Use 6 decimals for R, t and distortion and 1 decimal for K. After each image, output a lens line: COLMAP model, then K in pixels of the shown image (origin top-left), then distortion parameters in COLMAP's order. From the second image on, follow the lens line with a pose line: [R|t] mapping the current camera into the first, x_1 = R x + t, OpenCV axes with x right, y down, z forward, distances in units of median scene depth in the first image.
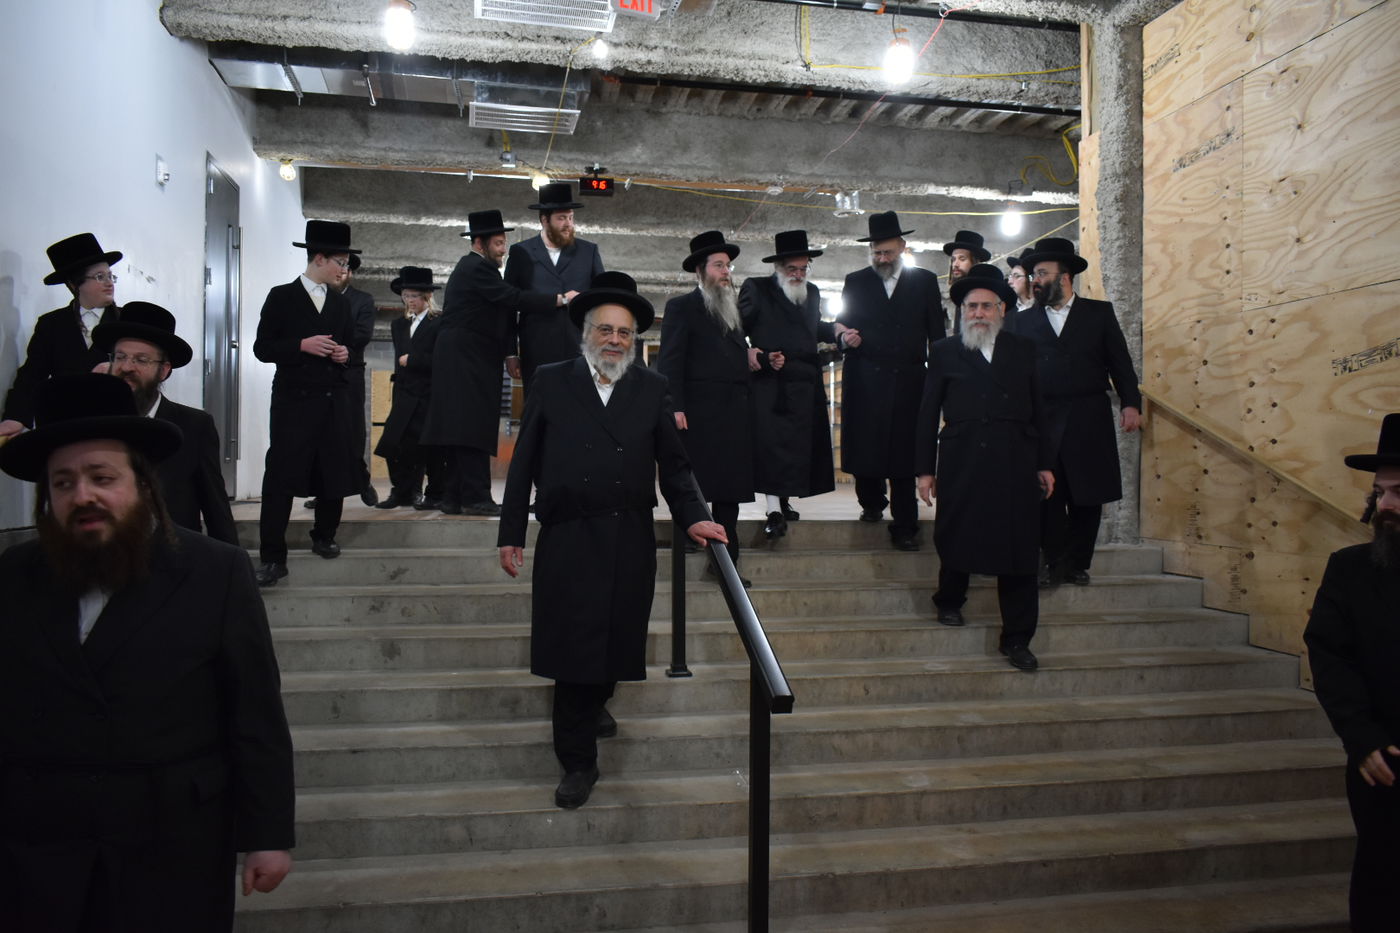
lens RADIAL K [[1091.9, 0, 704.1], [0, 1091.9, 462.6], [0, 0, 1]] dist [-0.024113, 0.010434]
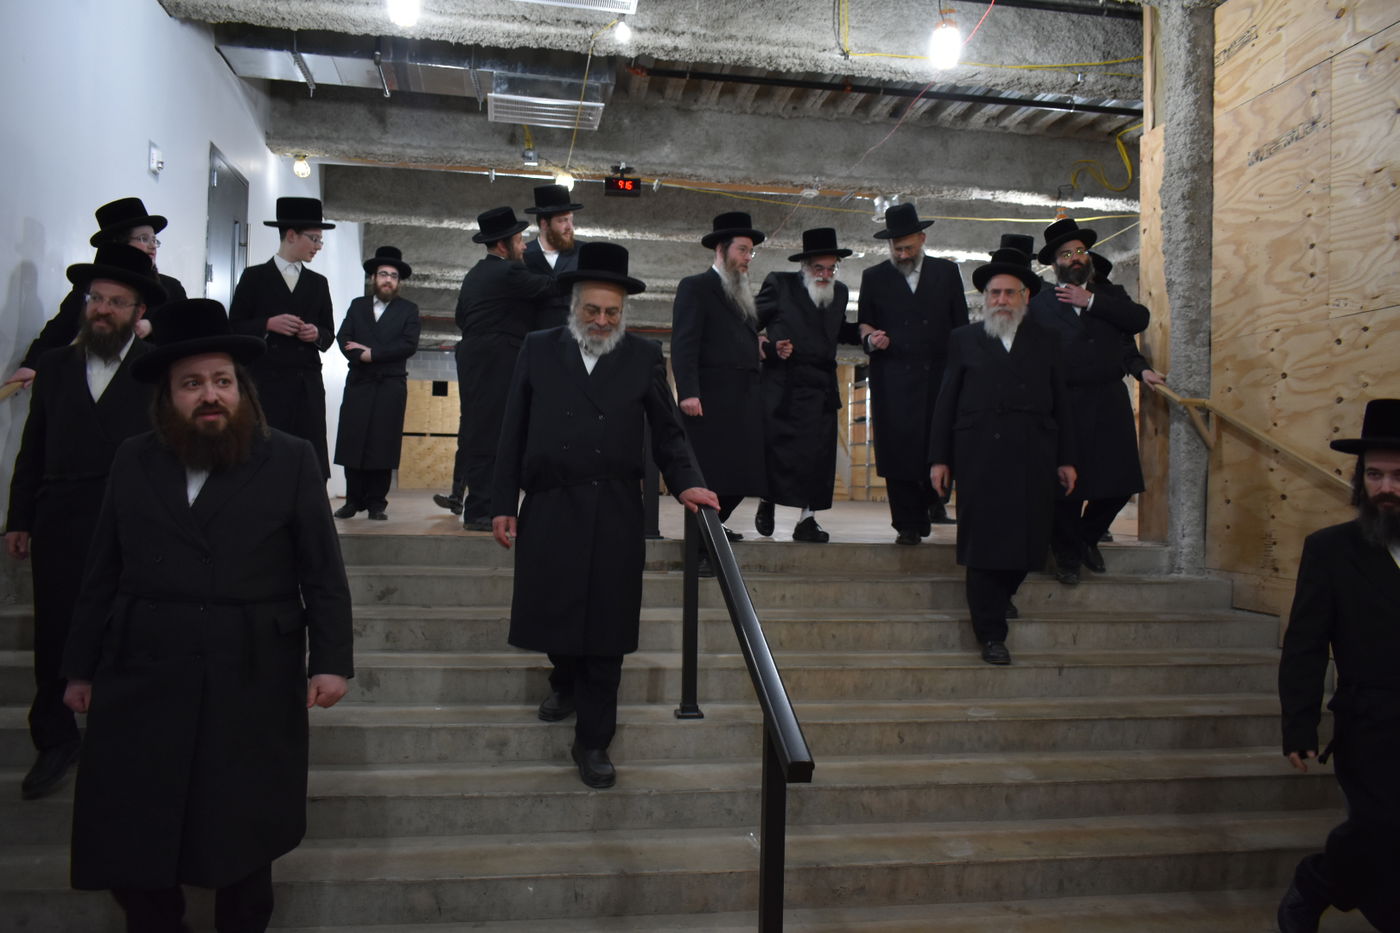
lens RADIAL K [[1091.9, 0, 698.9], [0, 1091.9, 465.4], [0, 0, 1]] dist [-0.024113, 0.010434]
pose [[0.999216, 0.016041, -0.036204, 0.009613], [-0.016465, 0.999799, -0.011421, 0.000412], [0.036013, 0.012009, 0.999279, 0.077024]]
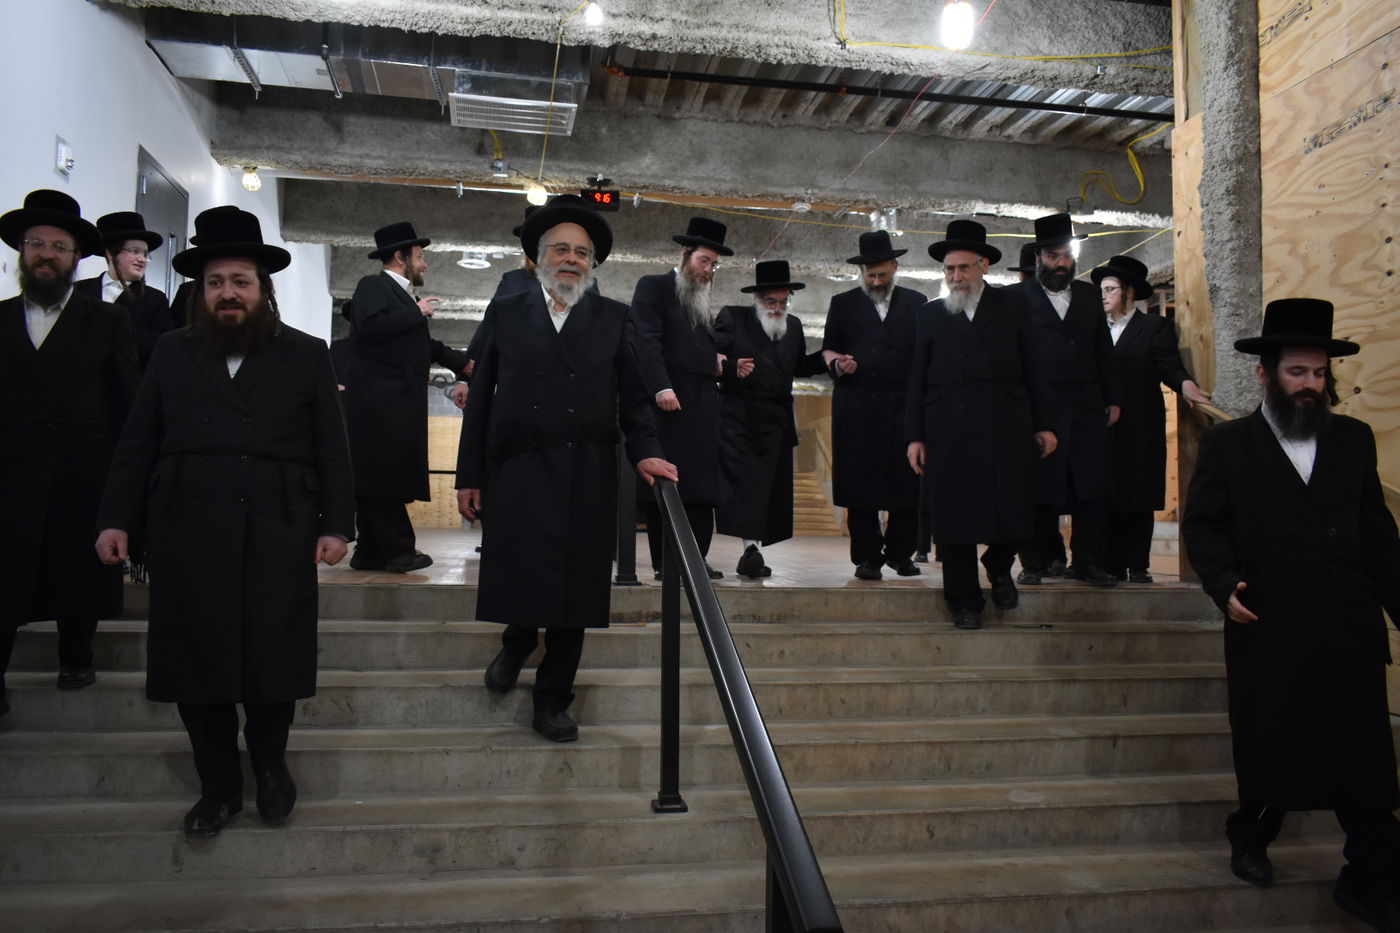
lens RADIAL K [[1091.9, 0, 693.2], [0, 1091.9, 467.5], [0, 0, 1]] dist [-0.024113, 0.010434]
pose [[0.999480, 0.007516, -0.031365, 0.009301], [-0.008841, 0.999065, -0.042330, 0.000198], [0.031018, 0.042586, 0.998611, 0.190857]]
